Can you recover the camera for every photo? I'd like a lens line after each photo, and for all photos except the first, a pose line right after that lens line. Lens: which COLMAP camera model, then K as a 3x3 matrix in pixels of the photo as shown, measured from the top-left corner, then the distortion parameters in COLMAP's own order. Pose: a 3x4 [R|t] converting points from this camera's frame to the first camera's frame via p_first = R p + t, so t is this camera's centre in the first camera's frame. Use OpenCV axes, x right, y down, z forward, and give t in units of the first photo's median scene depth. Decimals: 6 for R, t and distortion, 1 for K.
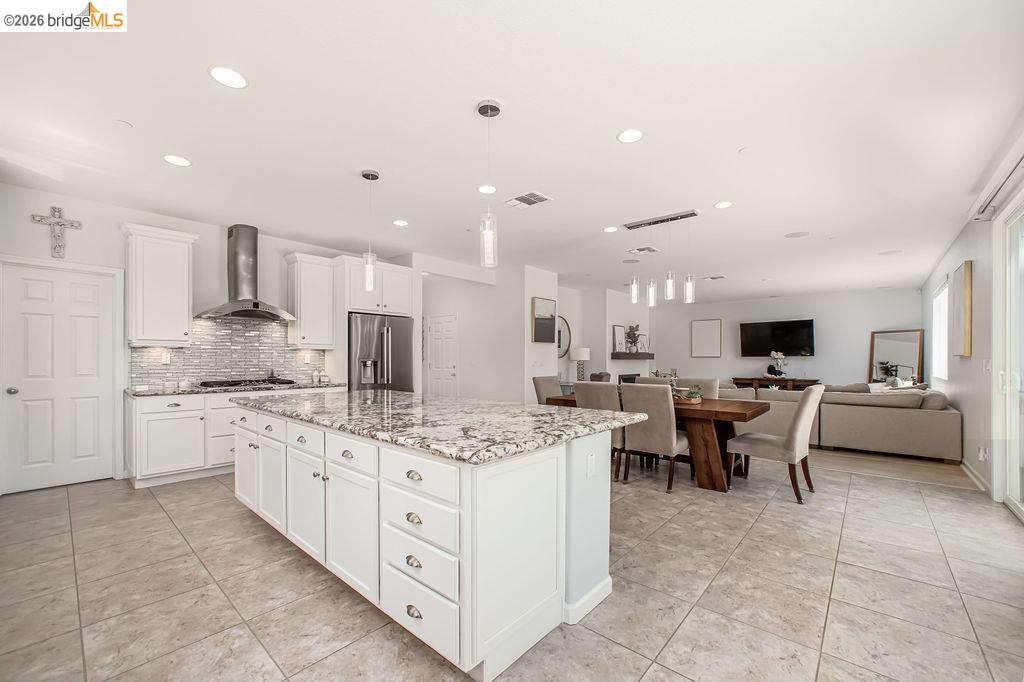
lens RADIAL K [[413.9, 0, 509.0], [0, 413.9, 360.7], [0, 0, 1]] dist [-0.000786, -0.000153]
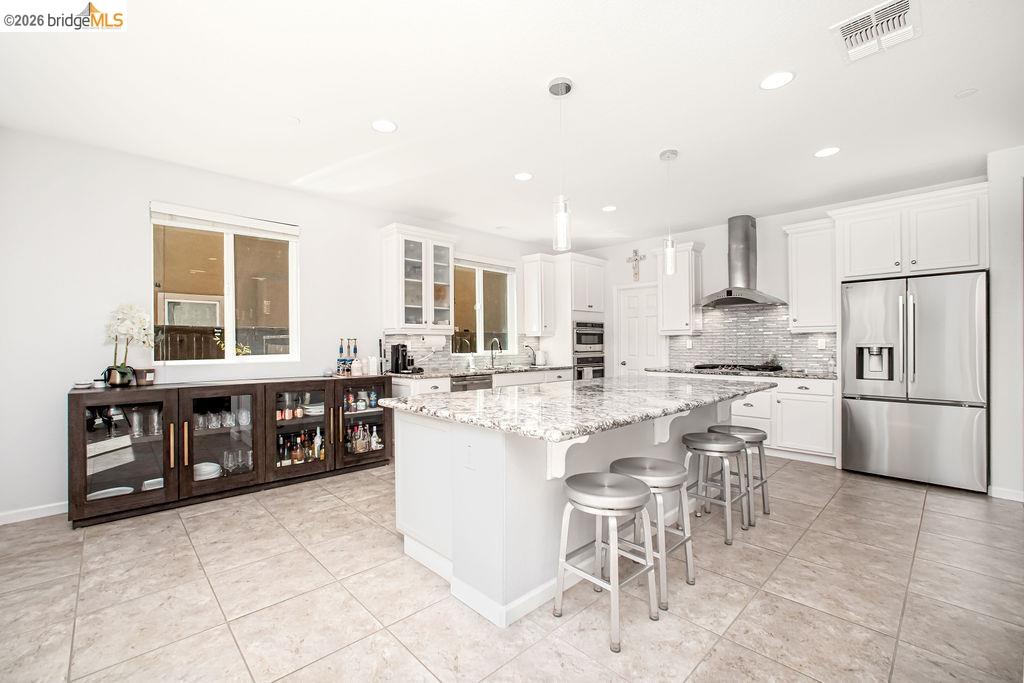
lens RADIAL K [[431.5, 0, 512.0], [0, 431.5, 341.5], [0, 0, 1]] dist [-0.001155, -0.000101]
pose [[-0.075280, 0.000123, -0.997162, 0.652420], [0.000451, 1.000000, 0.000089, -0.015995], [0.997162, -0.000443, -0.075280, 0.682488]]
